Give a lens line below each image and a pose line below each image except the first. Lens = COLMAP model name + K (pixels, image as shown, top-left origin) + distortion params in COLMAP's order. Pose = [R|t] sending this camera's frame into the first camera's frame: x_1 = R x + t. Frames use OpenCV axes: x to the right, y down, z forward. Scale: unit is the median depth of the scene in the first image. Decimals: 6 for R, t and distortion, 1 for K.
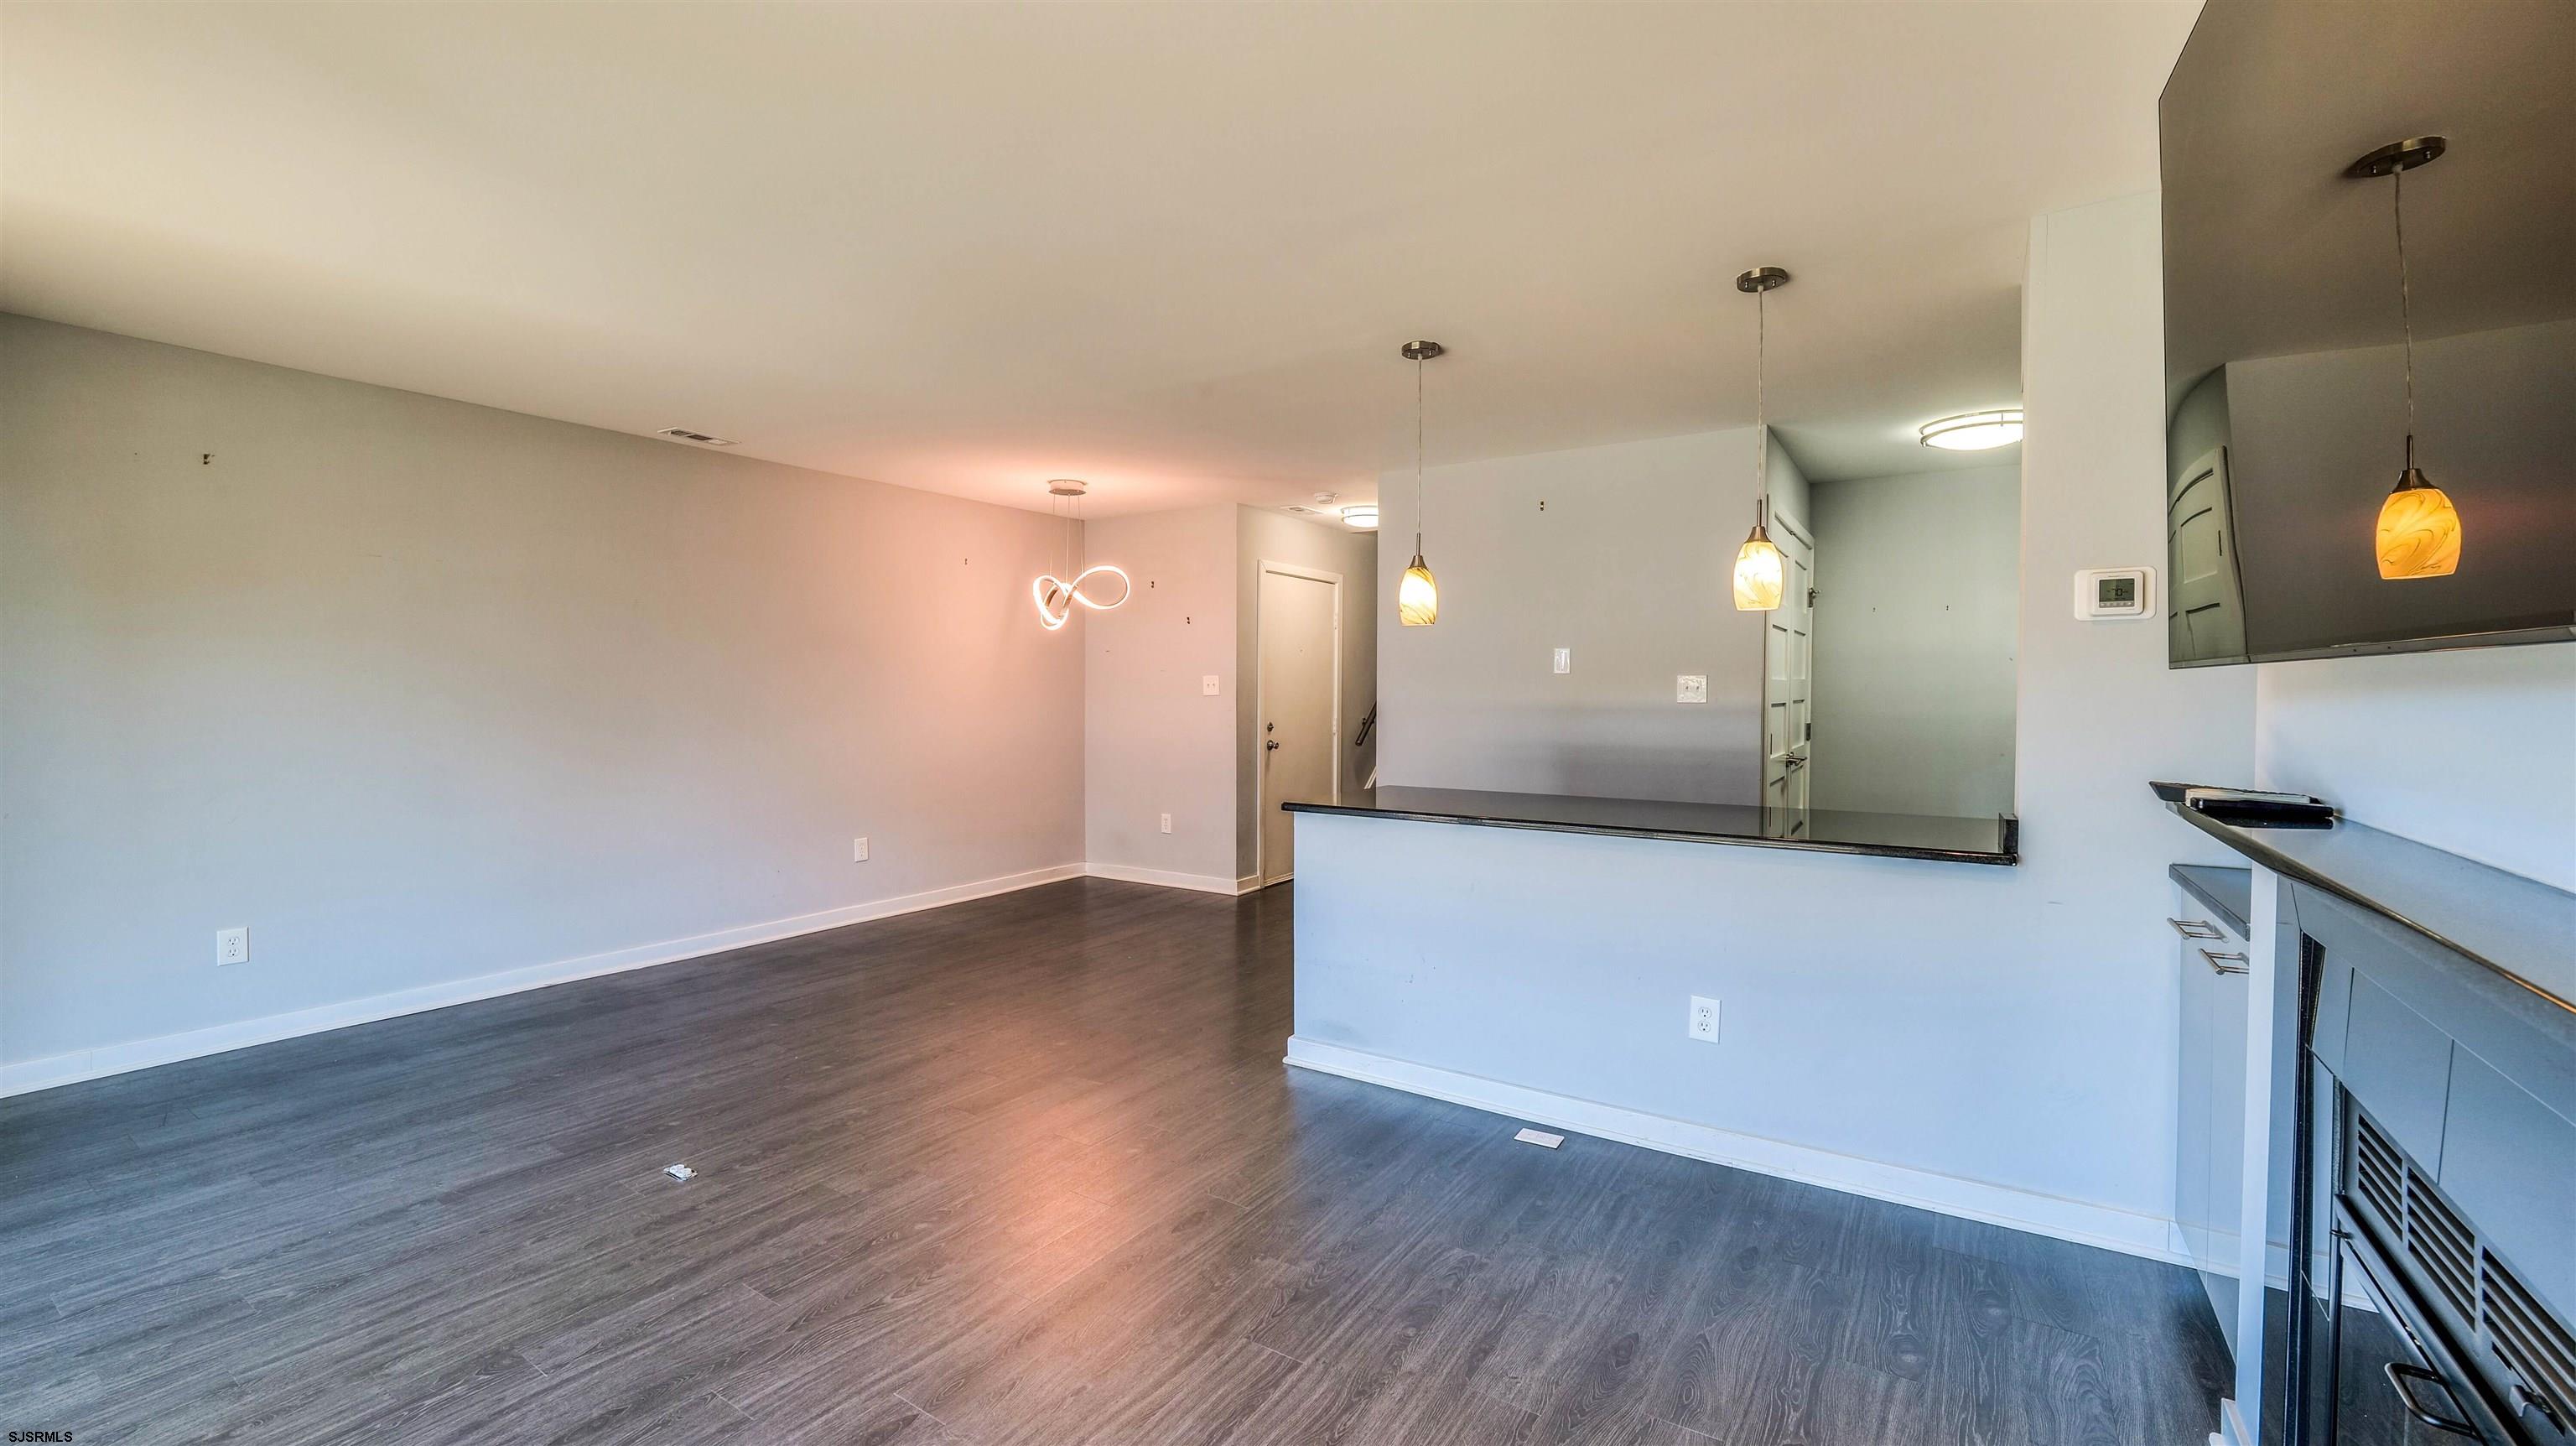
lens RADIAL K [[1047.3, 0, 1275.3], [0, 1047.3, 715.8], [0, 0, 1]] dist [-0.012957, 0.001406]
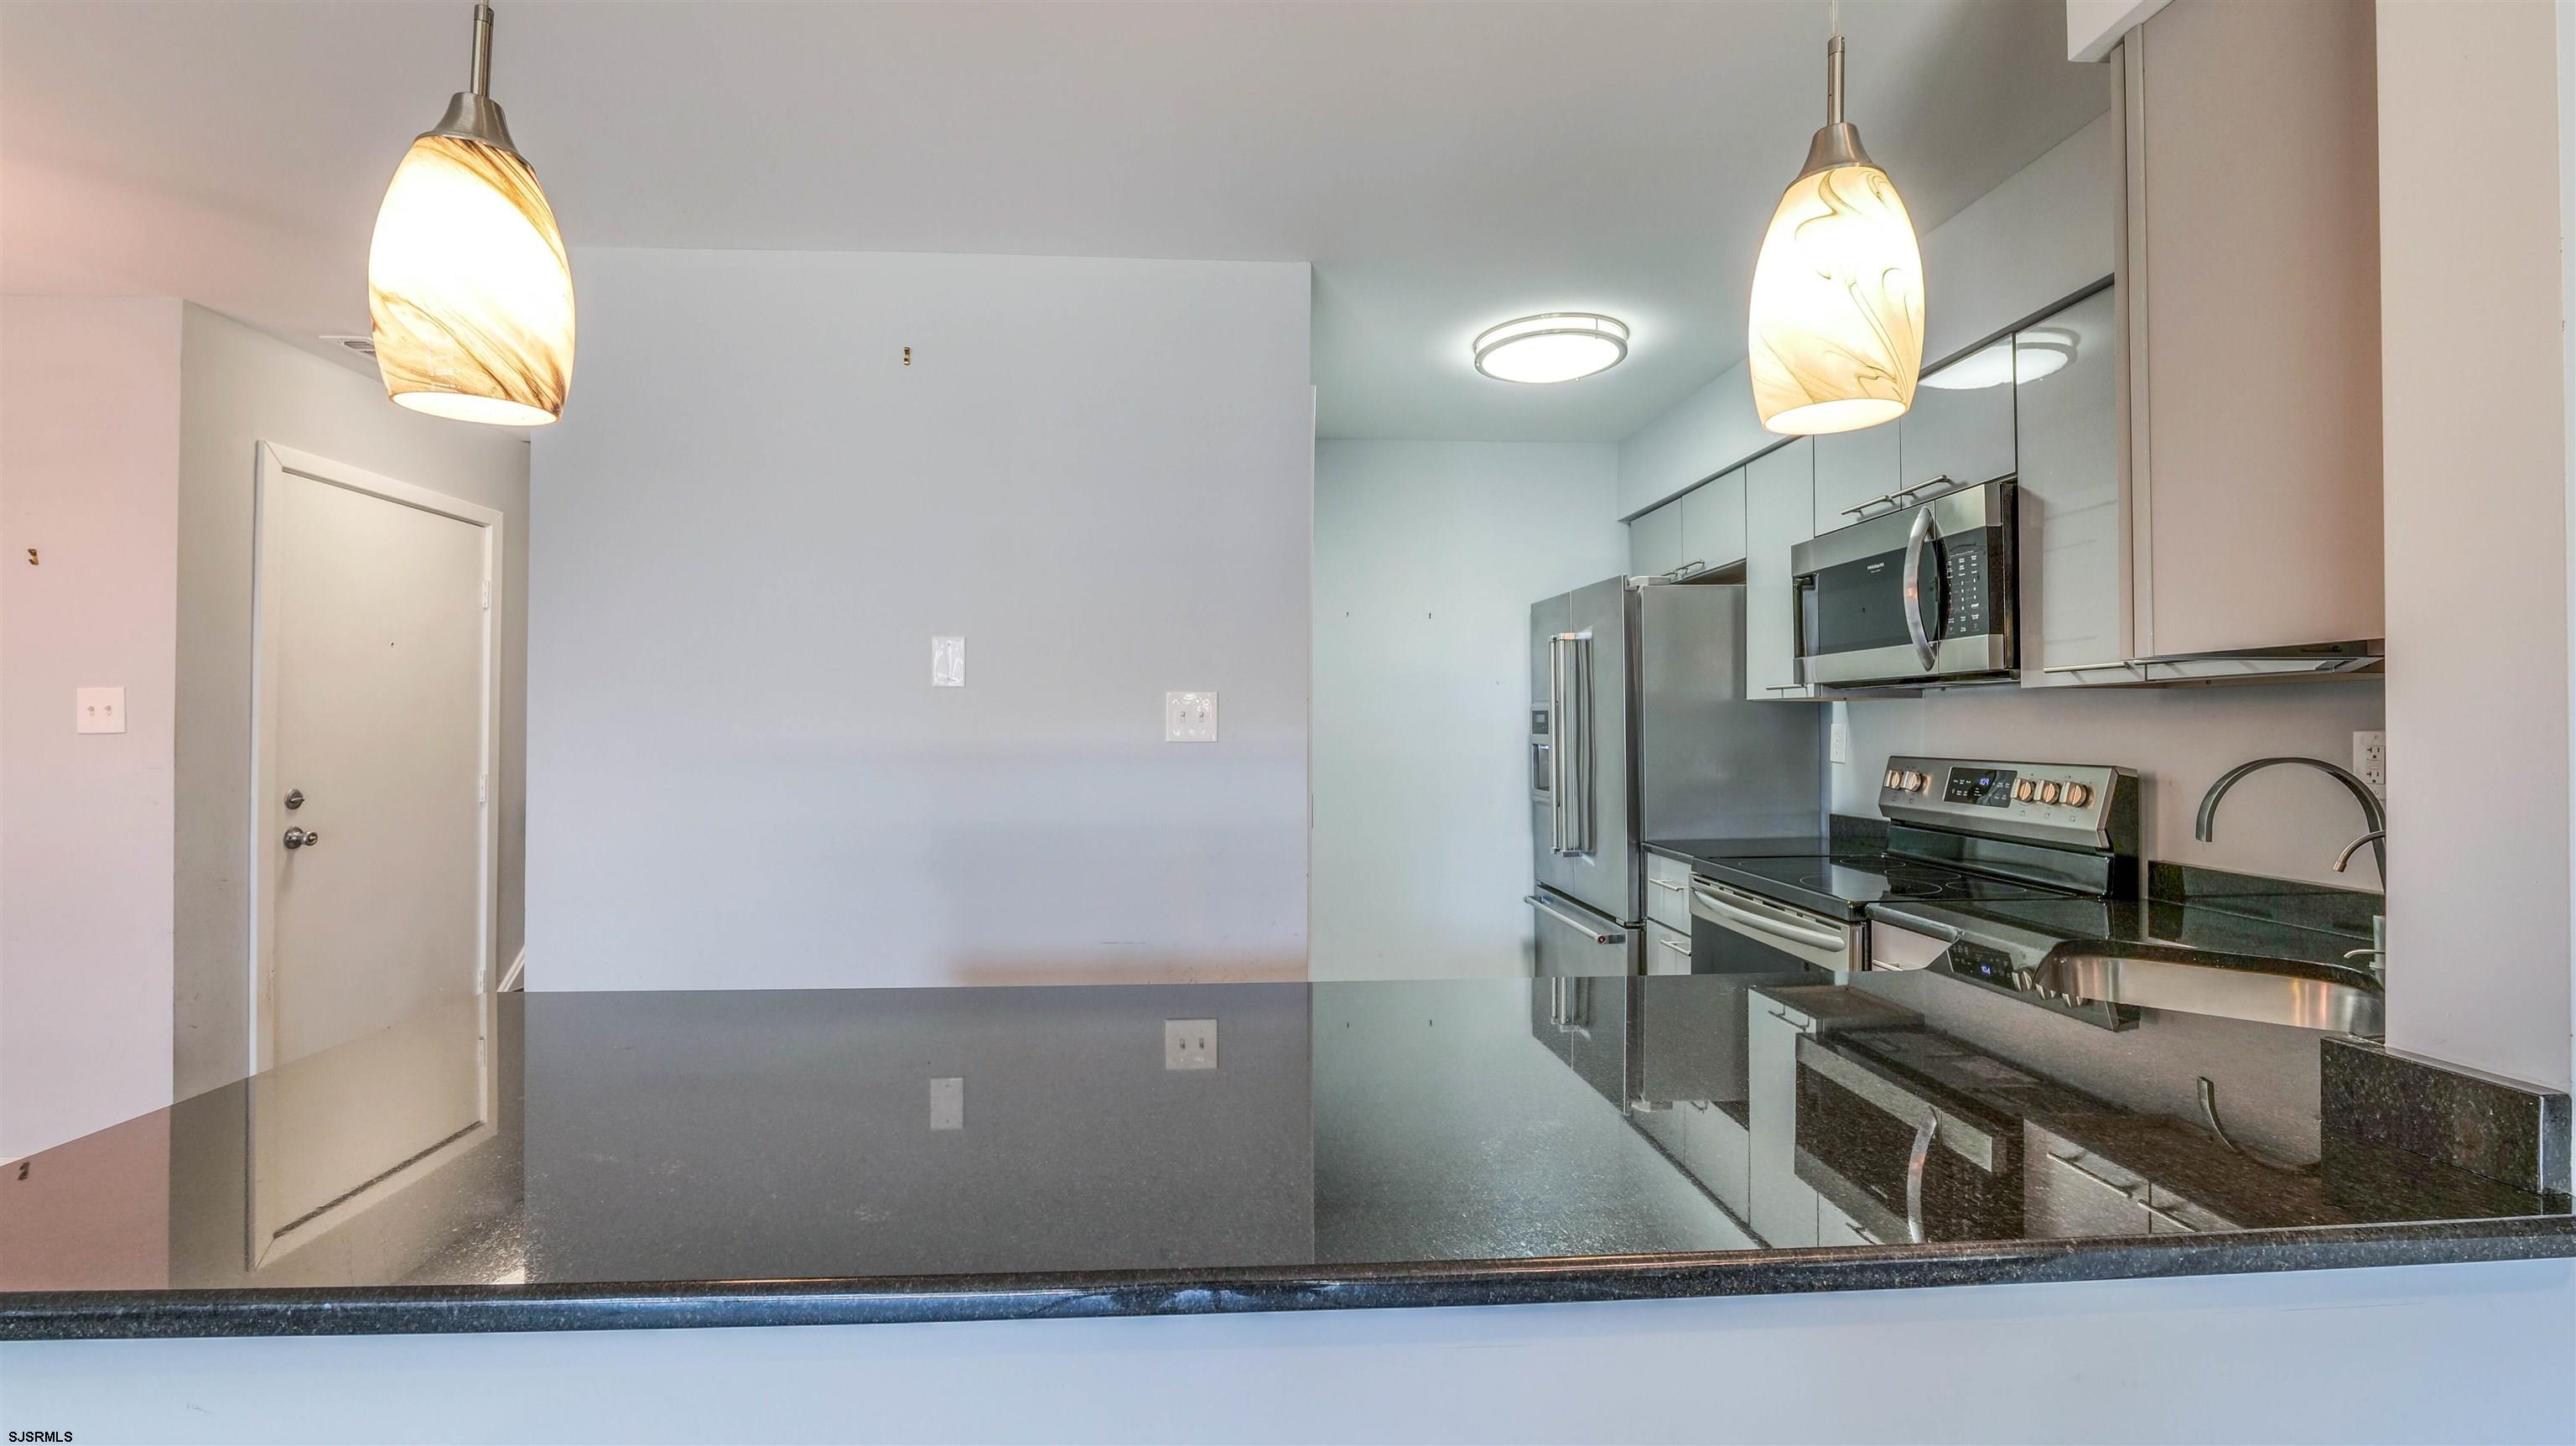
lens RADIAL K [[1047.3, 0, 1271.9], [0, 1047.3, 722.8], [0, 0, 1]] dist [-0.012957, 0.001406]
pose [[0.803035, 0.002036, 0.595929, 0.102131], [0.016189, 0.999551, -0.025230, -0.007367], [-0.595713, 0.029908, 0.802641, 0.524277]]
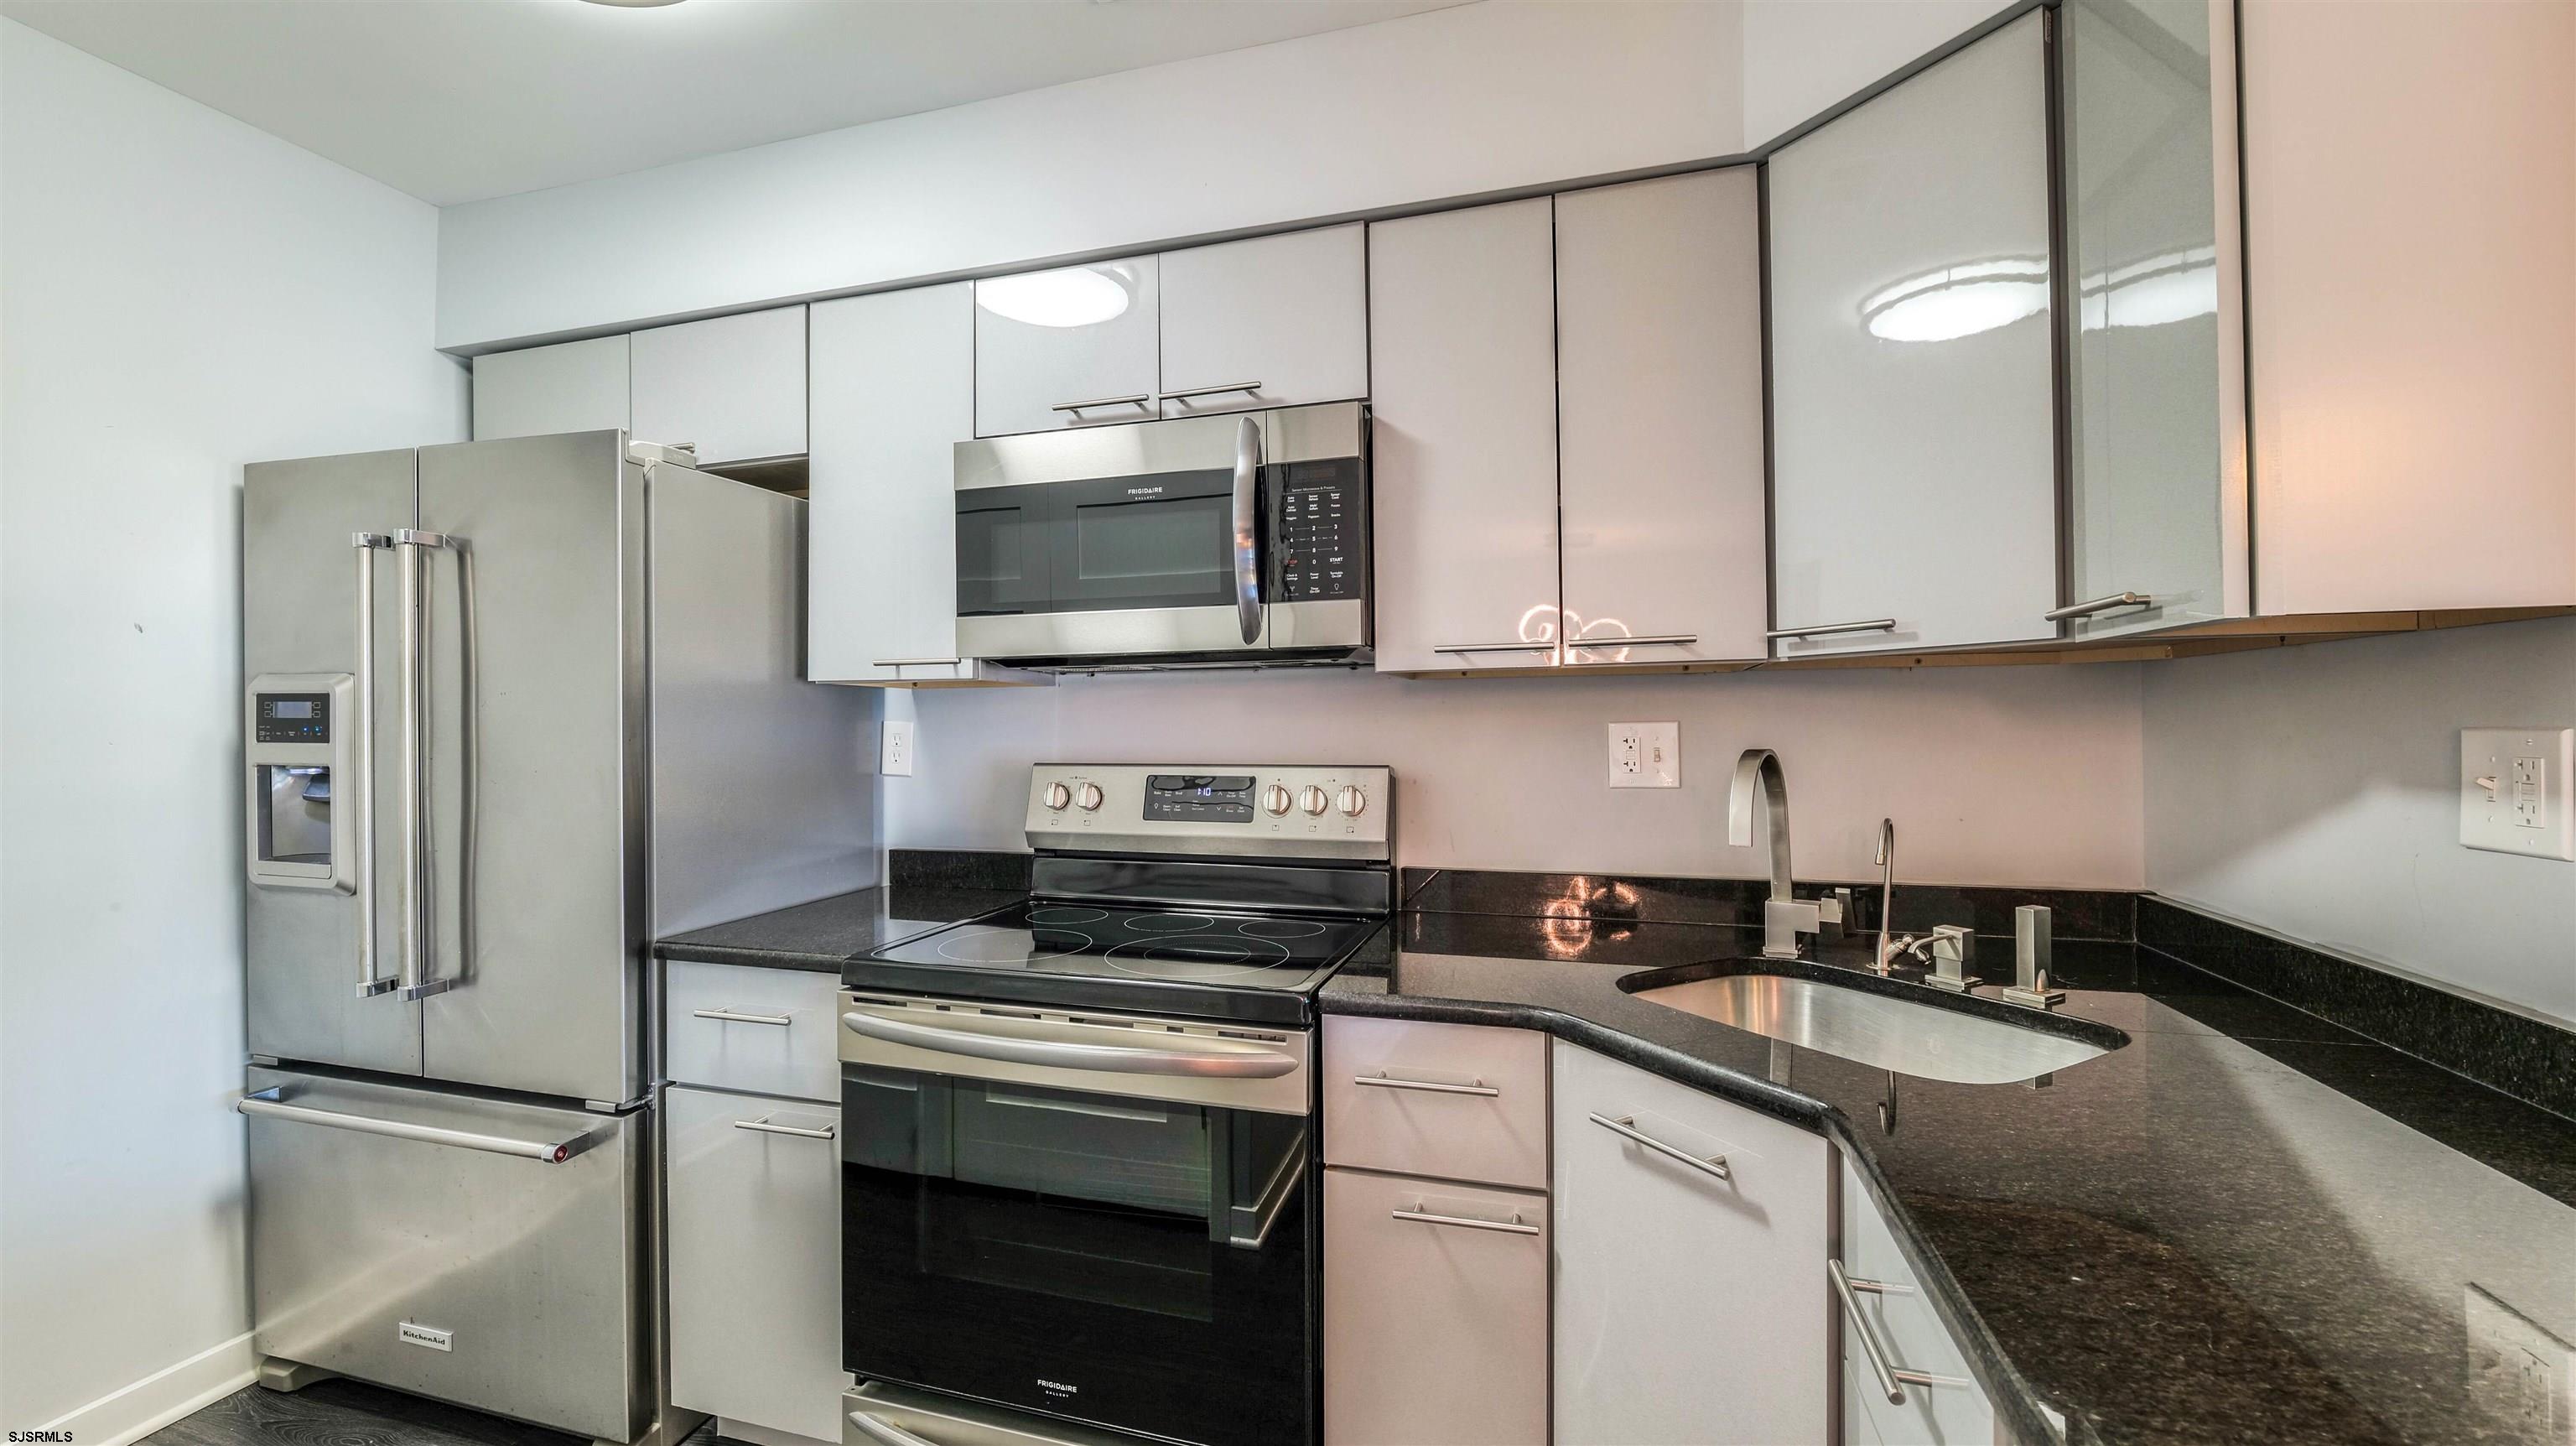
lens RADIAL K [[1047.3, 0, 1276.5], [0, 1047.3, 717.1], [0, 0, 1]] dist [-0.012957, 0.001406]
pose [[-0.287245, 0.008868, 0.957816, 0.305923], [0.031365, 0.999508, 0.000153, -0.014280], [-0.957343, 0.030086, -0.287382, 0.840558]]
